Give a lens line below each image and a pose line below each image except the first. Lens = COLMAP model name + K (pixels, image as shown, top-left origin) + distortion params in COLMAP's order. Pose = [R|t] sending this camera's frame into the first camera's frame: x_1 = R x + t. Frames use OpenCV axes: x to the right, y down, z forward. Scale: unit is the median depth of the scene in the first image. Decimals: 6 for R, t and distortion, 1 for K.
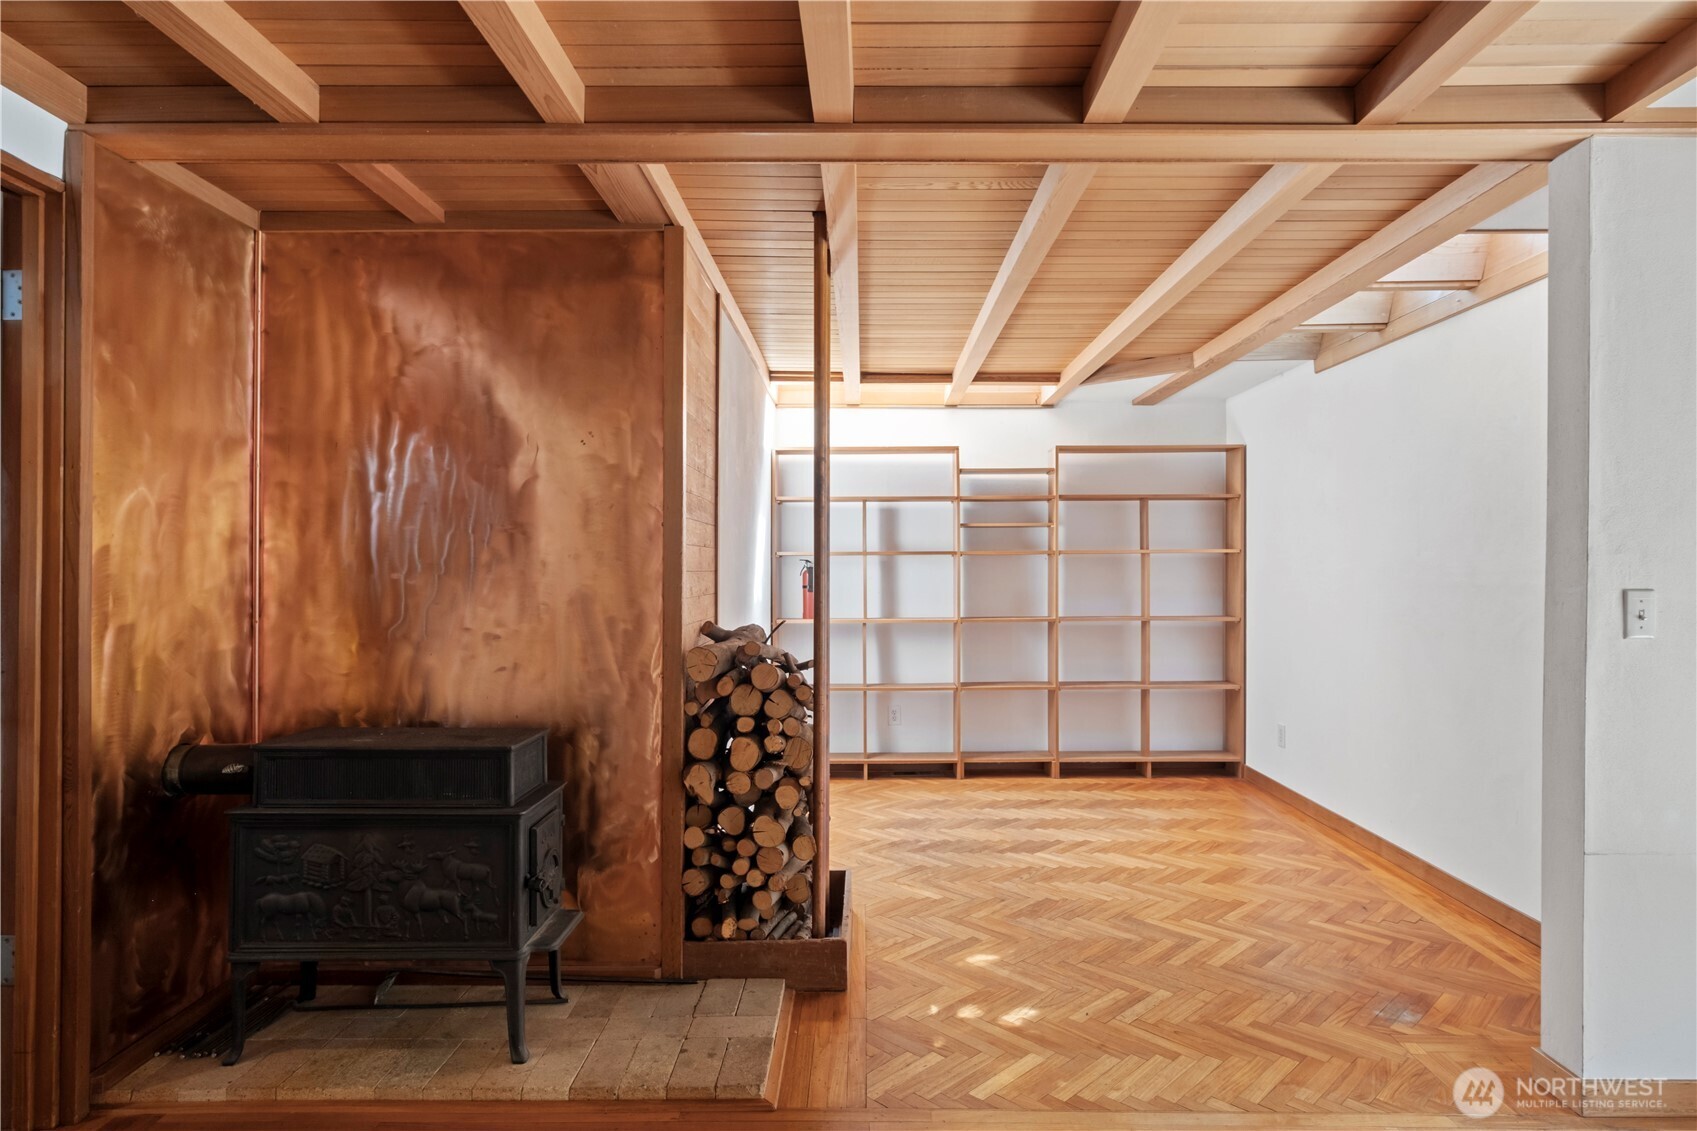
lens RADIAL K [[929.0, 0, 848.5], [0, 929.0, 565.5], [0, 0, 1]] dist [-0.001798, -0.000354]
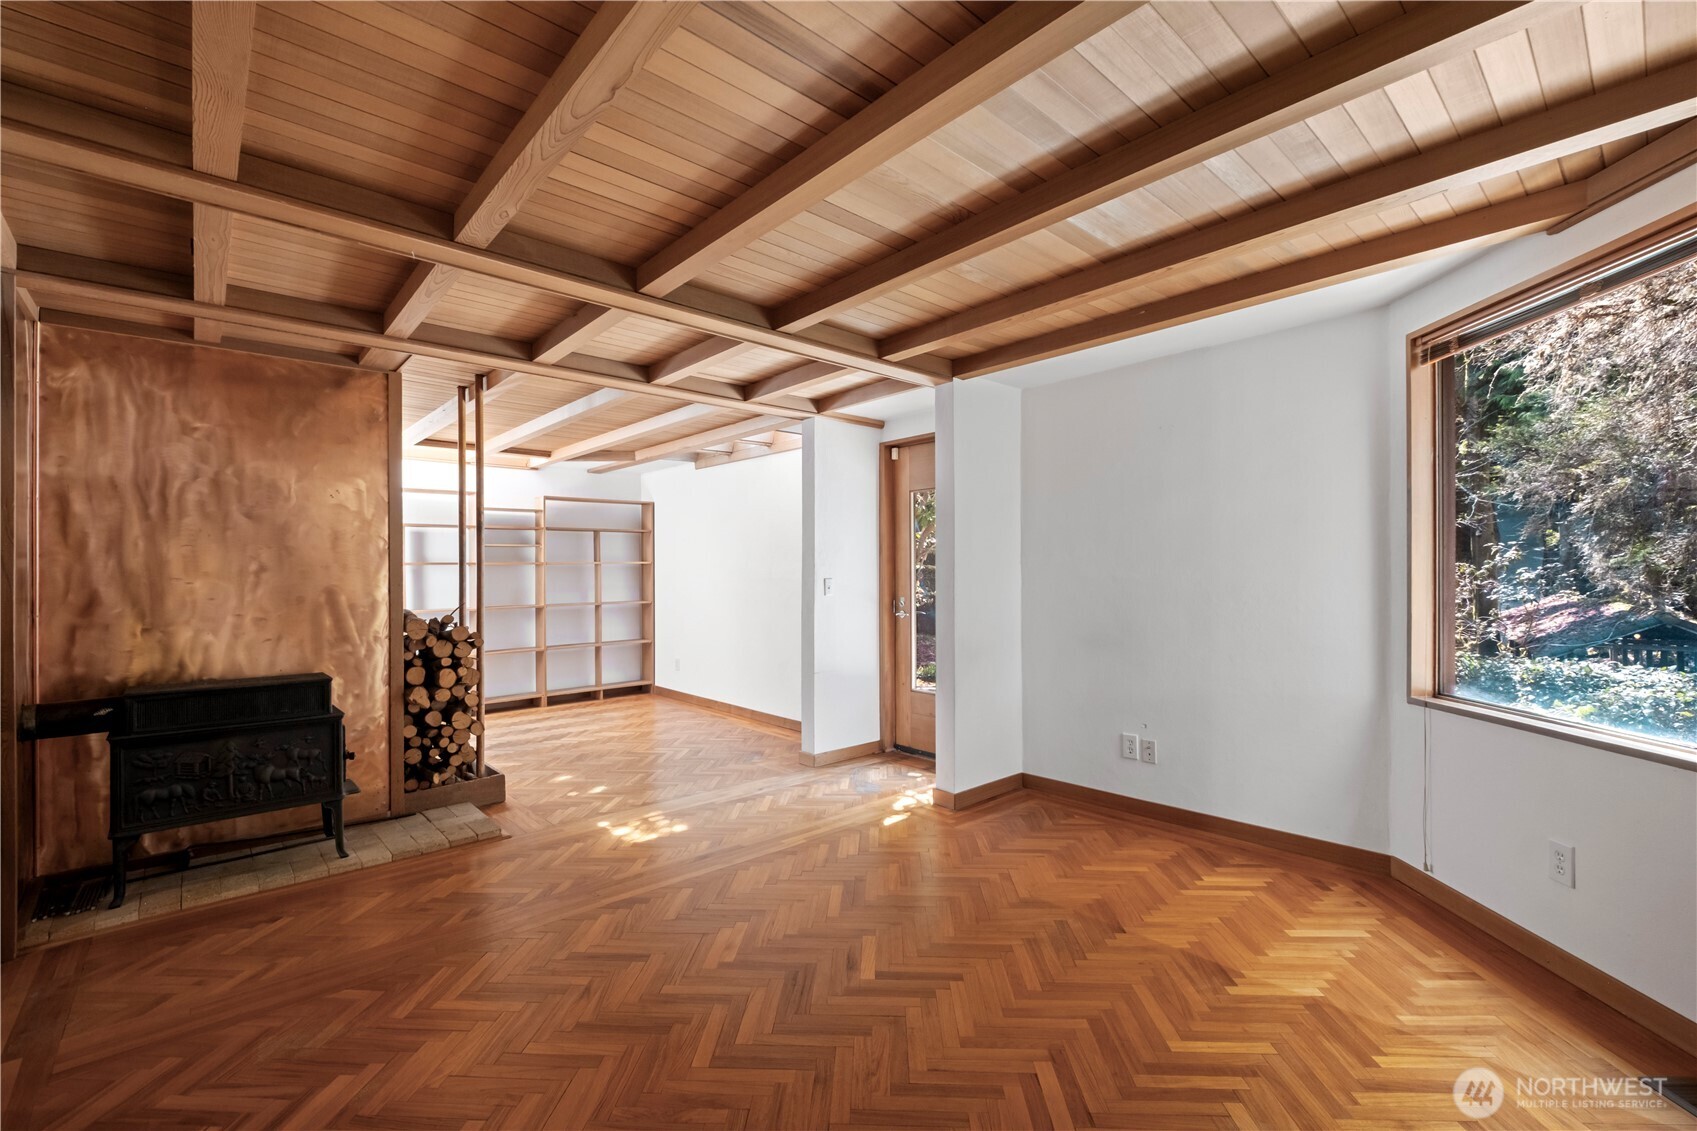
lens RADIAL K [[736.6, 0, 845.2], [0, 736.6, 562.2], [0, 0, 1]] dist [-0.001590, -0.000197]
pose [[0.740040, 0.002857, 0.672556, -0.486673], [0.006183, 0.999920, -0.011051, 0.001362], [-0.672534, 0.012337, 0.739963, -0.546196]]
